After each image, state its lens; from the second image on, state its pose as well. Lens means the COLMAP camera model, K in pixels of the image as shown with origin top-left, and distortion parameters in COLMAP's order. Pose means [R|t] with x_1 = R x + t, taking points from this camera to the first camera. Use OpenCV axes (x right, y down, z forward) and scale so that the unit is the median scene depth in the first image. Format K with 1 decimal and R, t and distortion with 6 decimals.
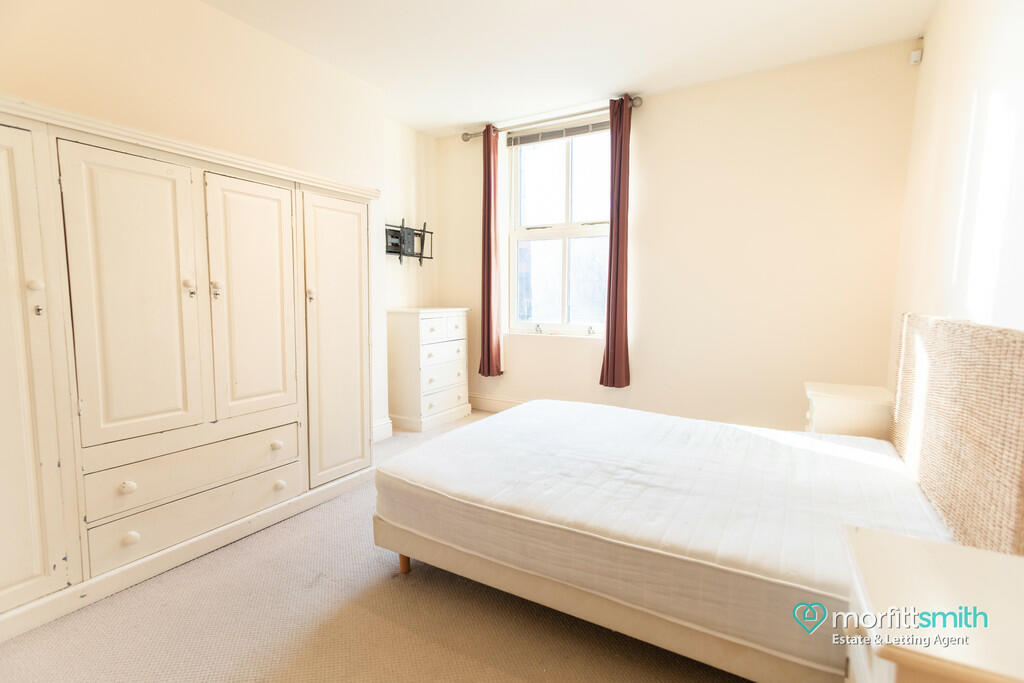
lens RADIAL K [[479.4, 0, 512.3], [0, 479.4, 341.1], [0, 0, 1]] dist [0.019788, -0.001192]
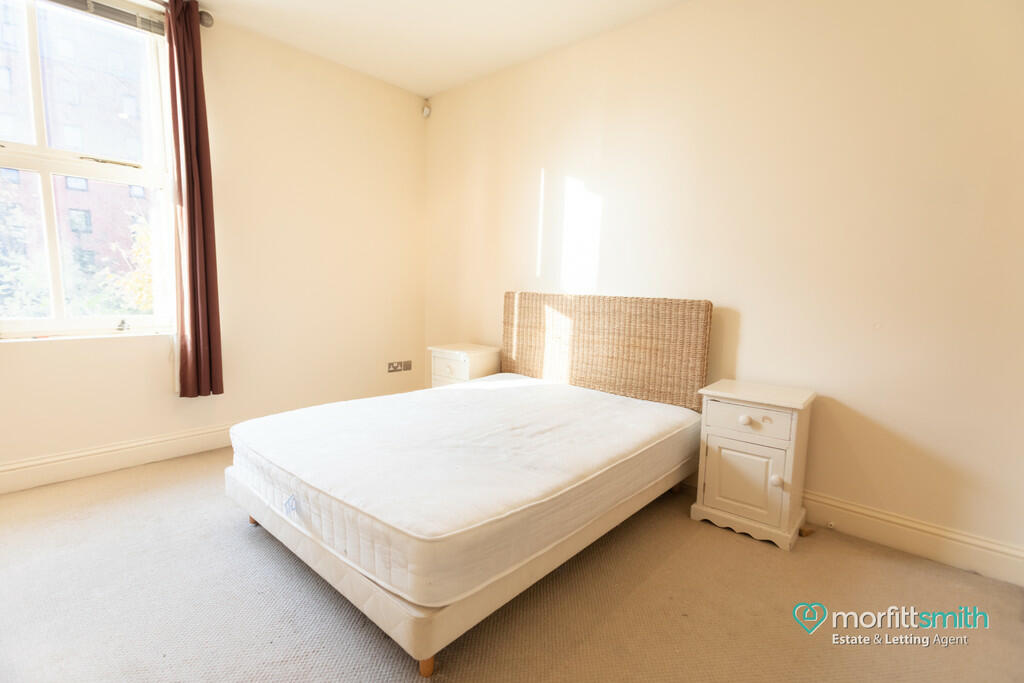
lens RADIAL K [[479.4, 0, 511.7], [0, 479.4, 343.7], [0, 0, 1]] dist [0.019788, -0.001192]
pose [[0.220301, -0.120566, 0.967952, -0.900426], [0.075072, 0.991484, 0.106411, -0.067533], [-0.972539, 0.049224, 0.227476, 0.758089]]
